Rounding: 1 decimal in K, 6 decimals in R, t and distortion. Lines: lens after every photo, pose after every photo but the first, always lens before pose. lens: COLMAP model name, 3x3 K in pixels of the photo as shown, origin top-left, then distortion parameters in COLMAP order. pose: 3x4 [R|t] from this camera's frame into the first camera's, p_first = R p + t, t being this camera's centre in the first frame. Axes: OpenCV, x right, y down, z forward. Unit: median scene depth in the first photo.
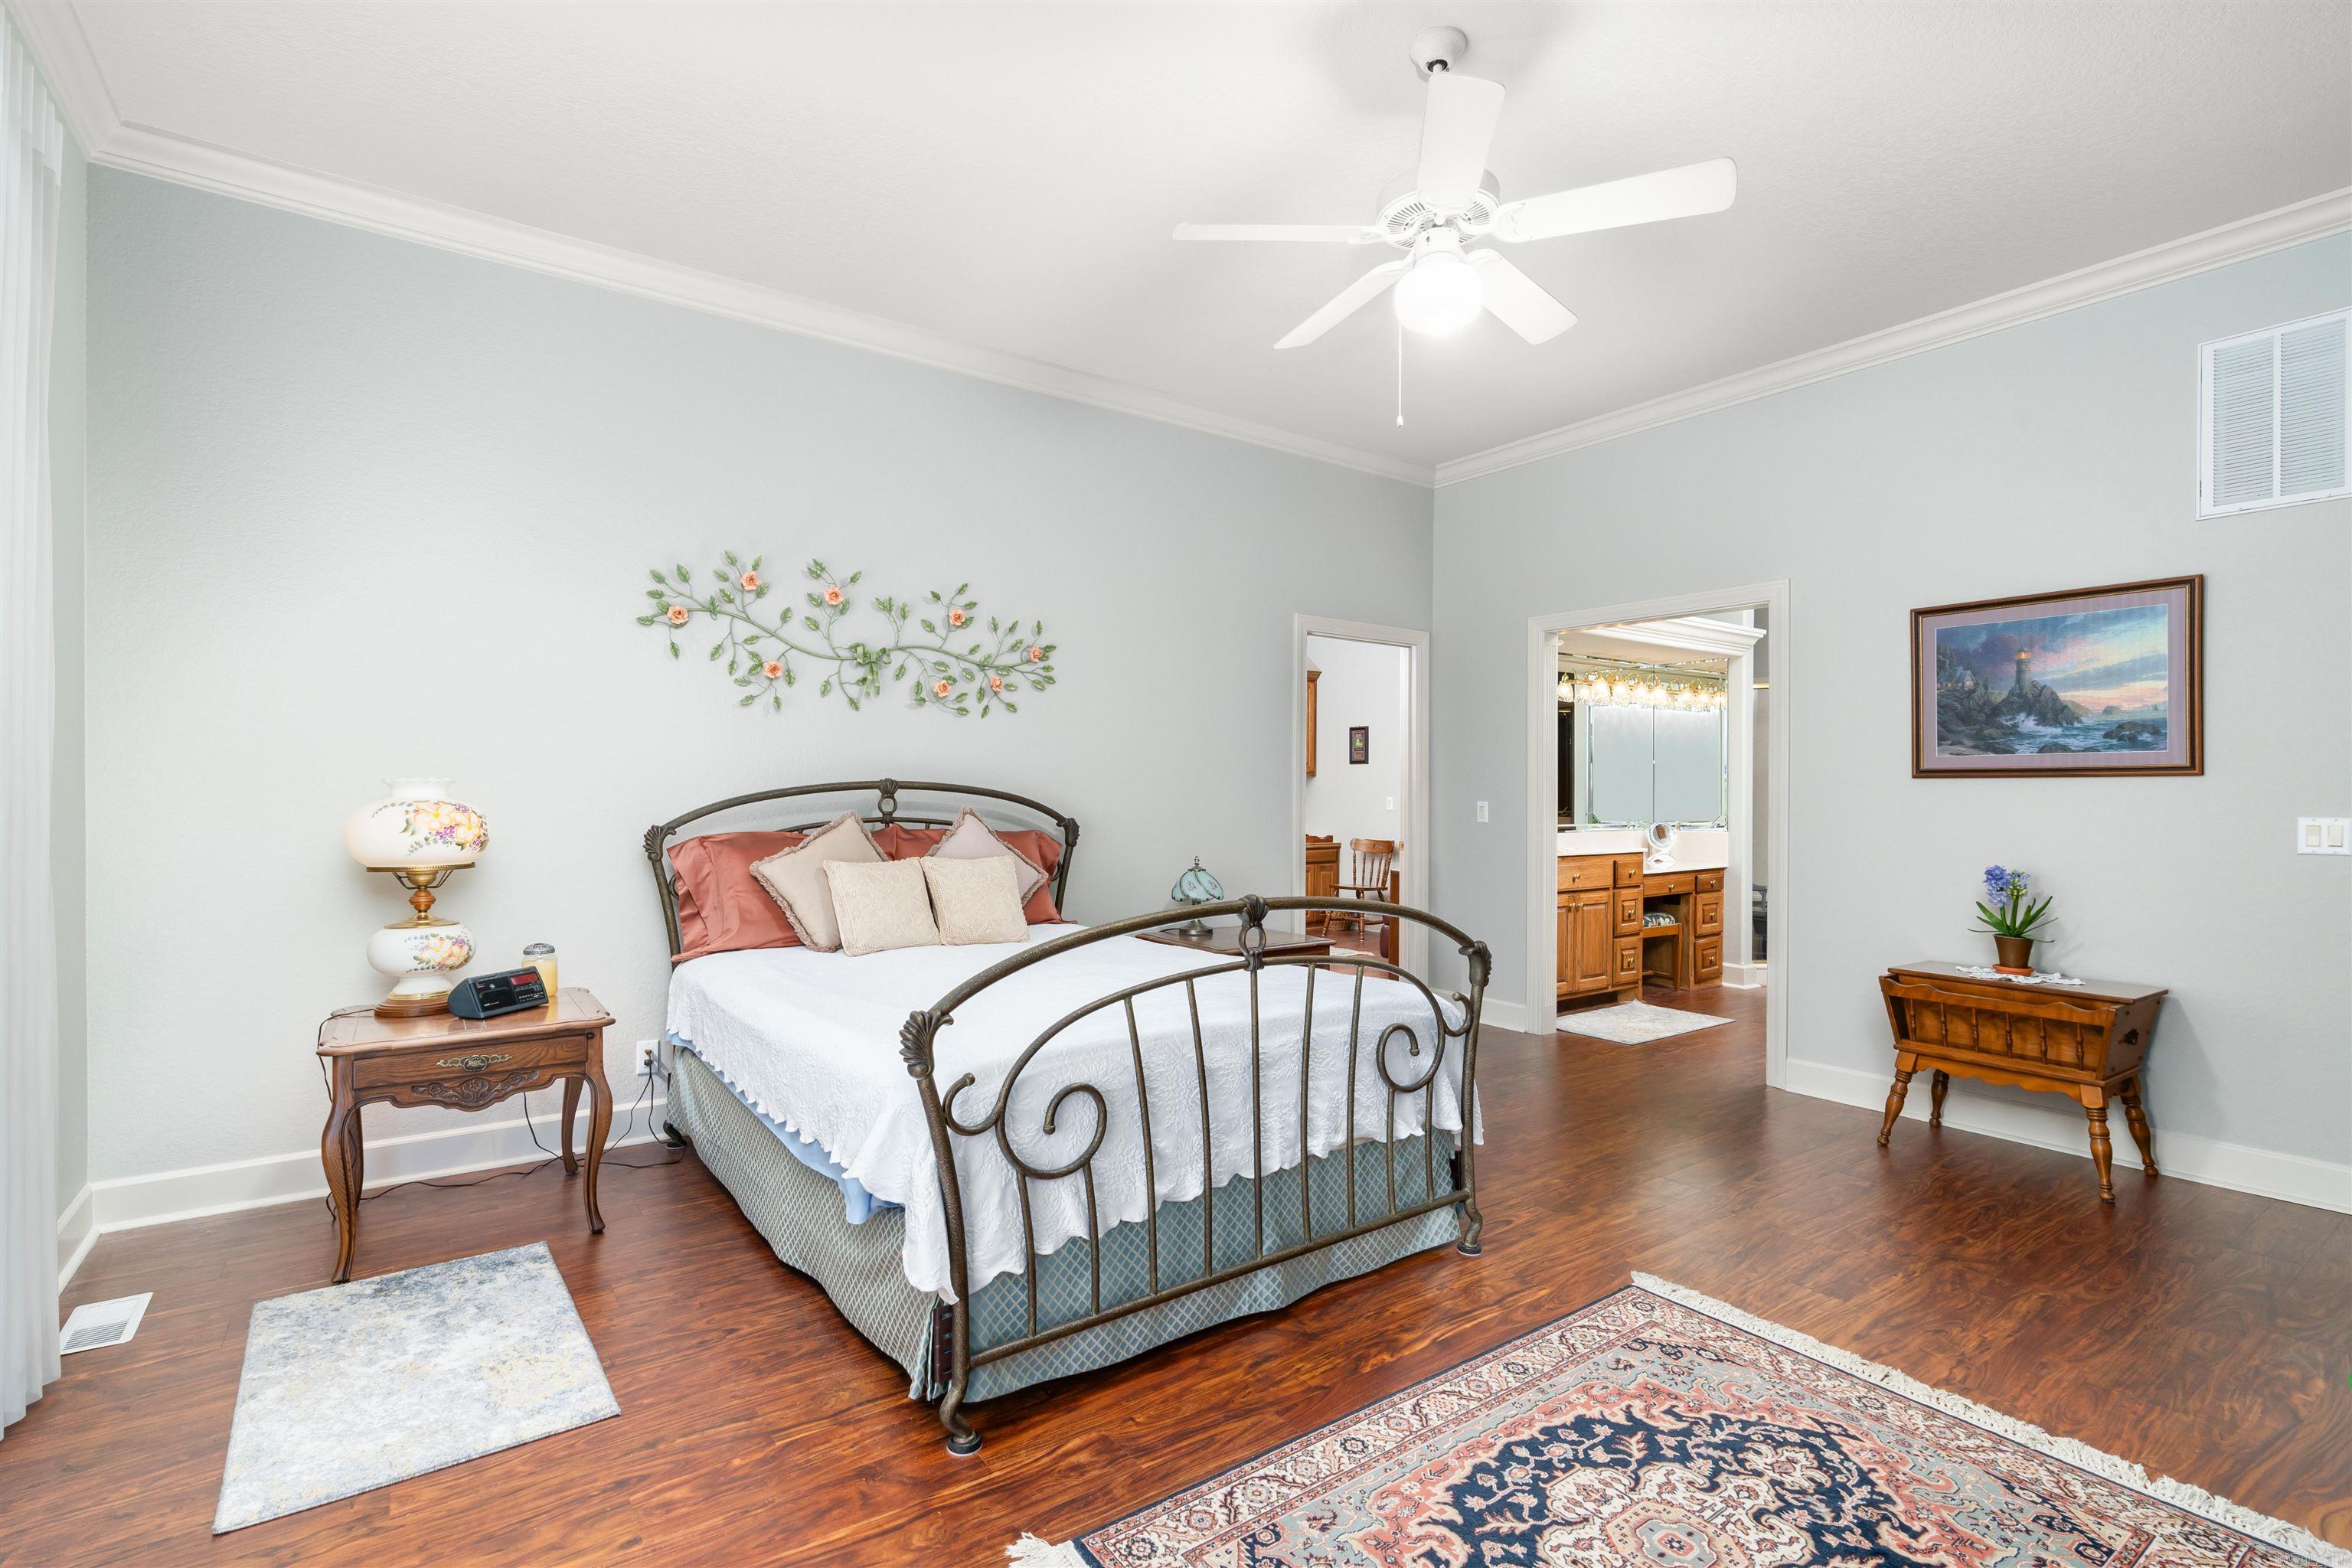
lens RADIAL K [[1076.8, 0, 1180.3], [0, 1076.8, 792.9], [0, 0, 1]] dist [-0.004209, -0.000289]
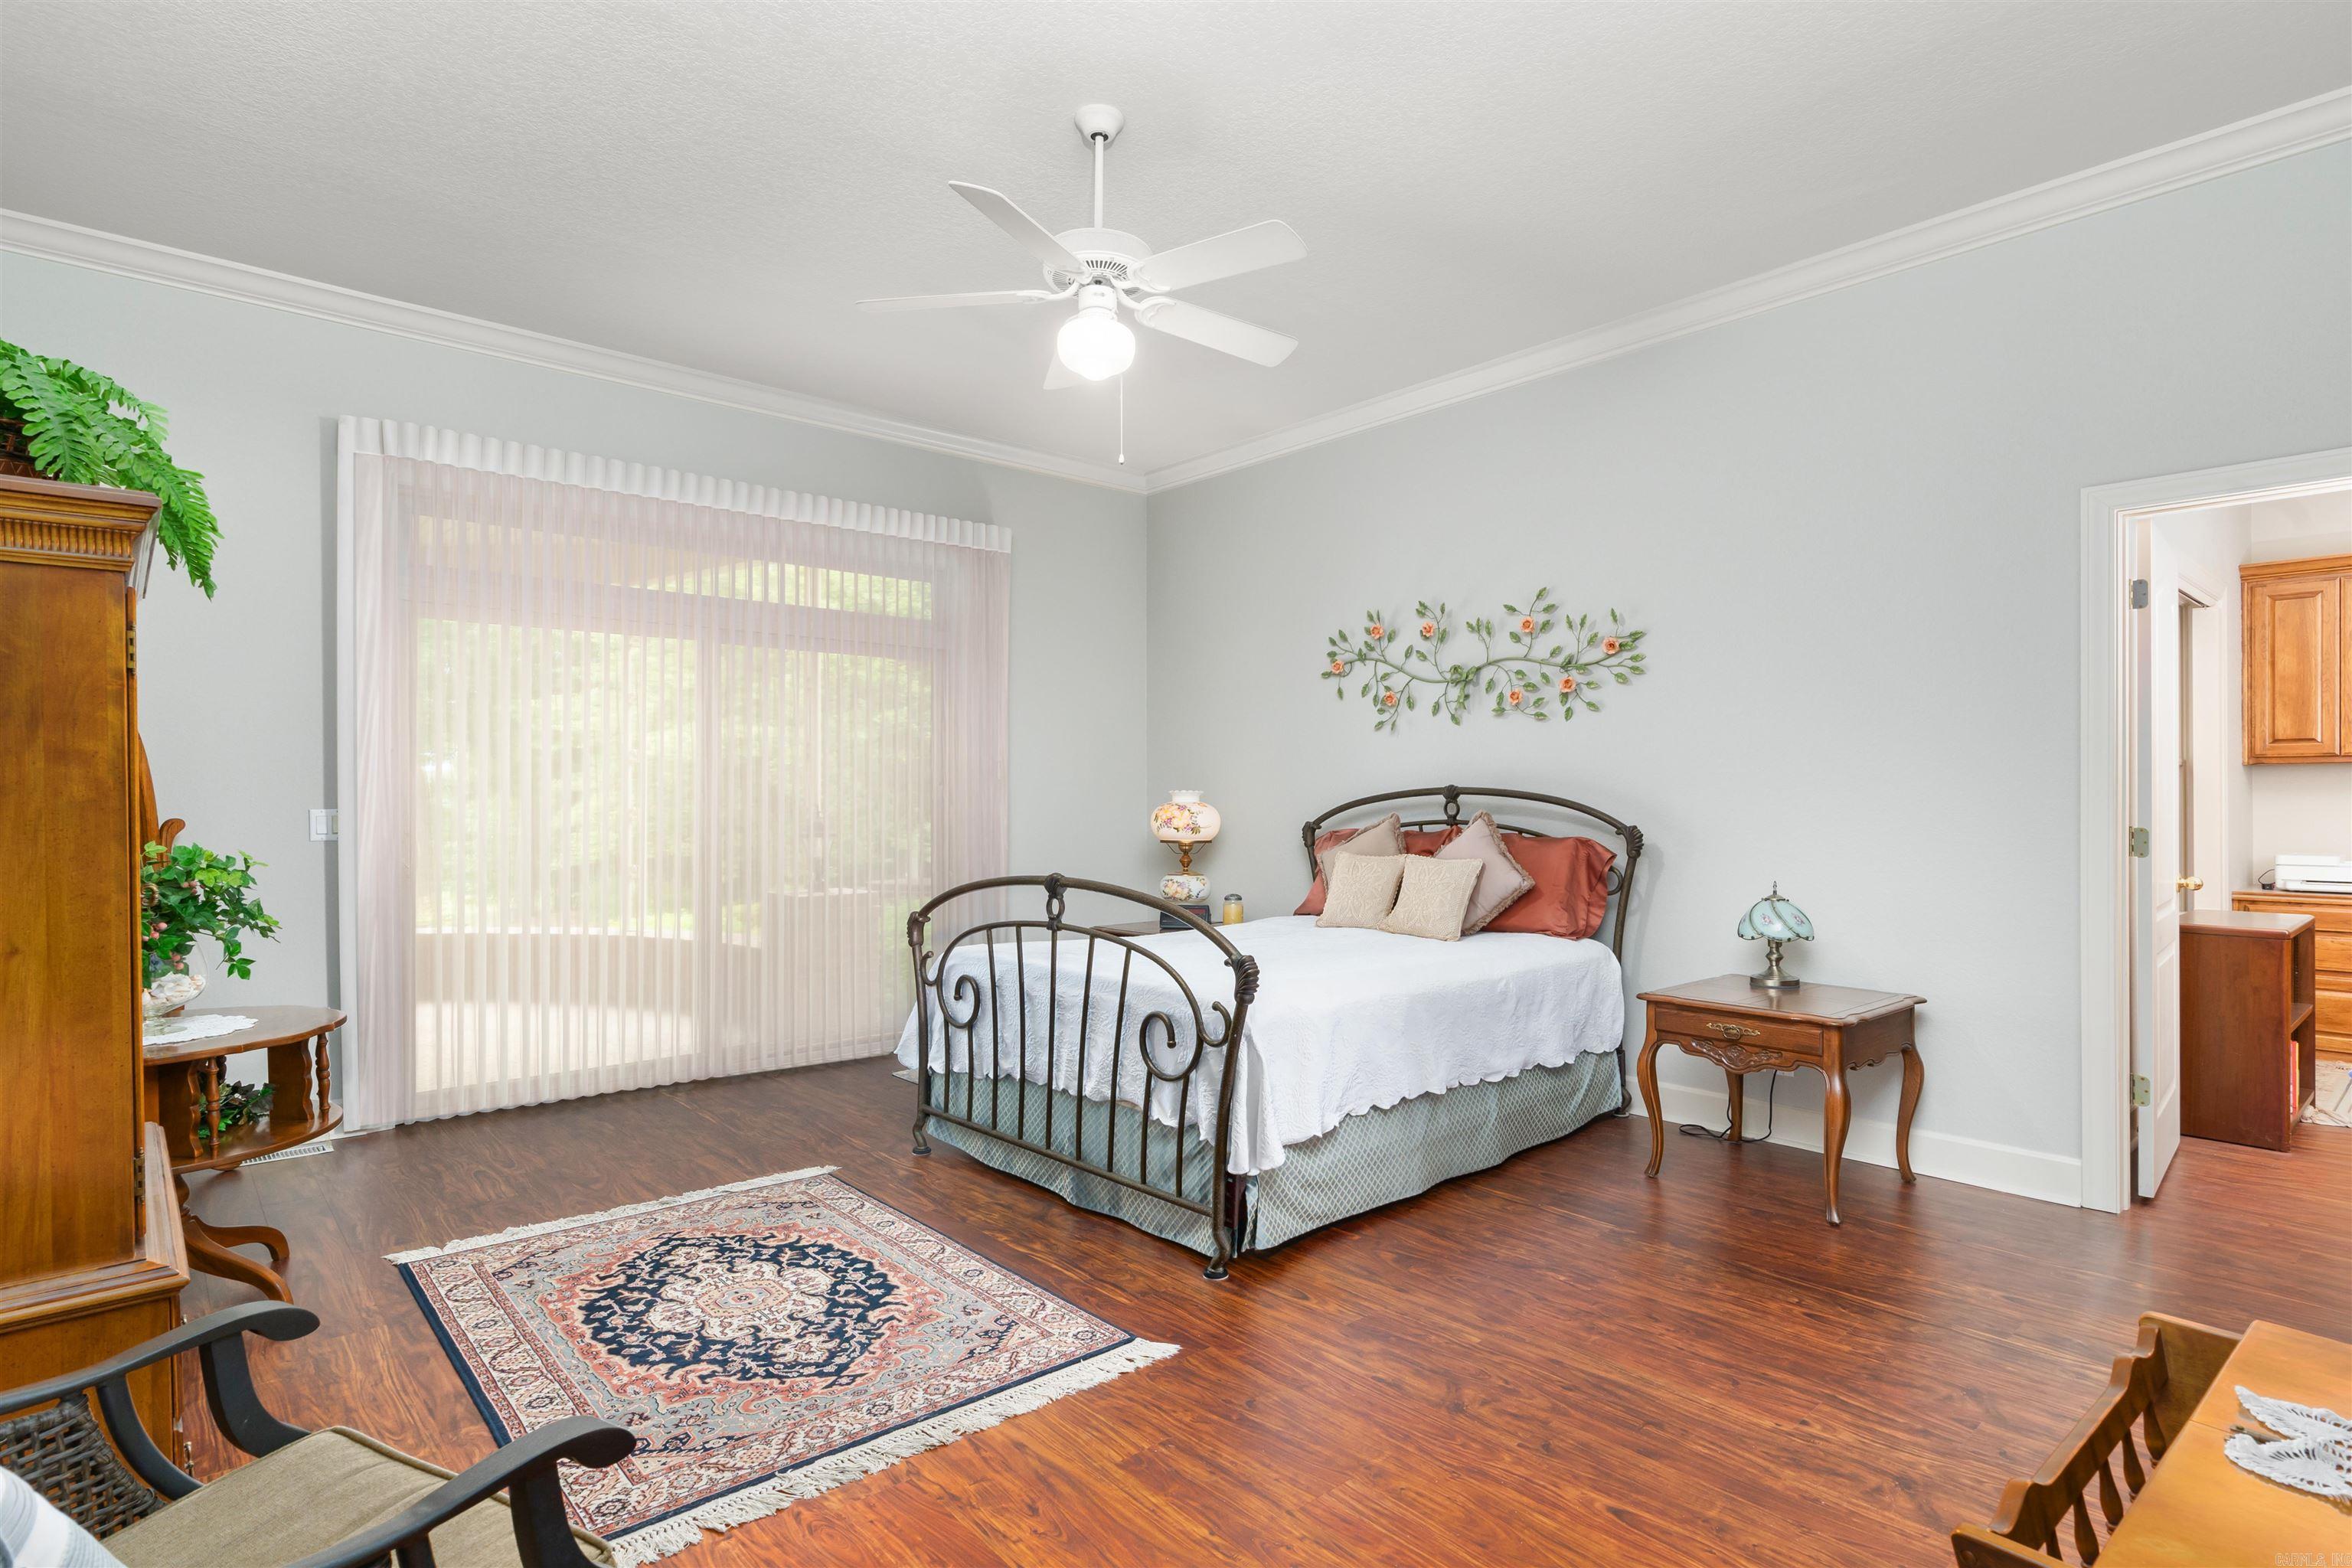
lens RADIAL K [[1144.0, 0, 1184.3], [0, 1144.0, 798.7], [0, 0, 1]] dist [-0.018915, -0.001022]
pose [[0.129458, -0.005279, -0.991571, 1.392377], [-0.000721, 0.999985, -0.005418, 0.011555], [0.991585, 0.001416, 0.129452, 0.927042]]
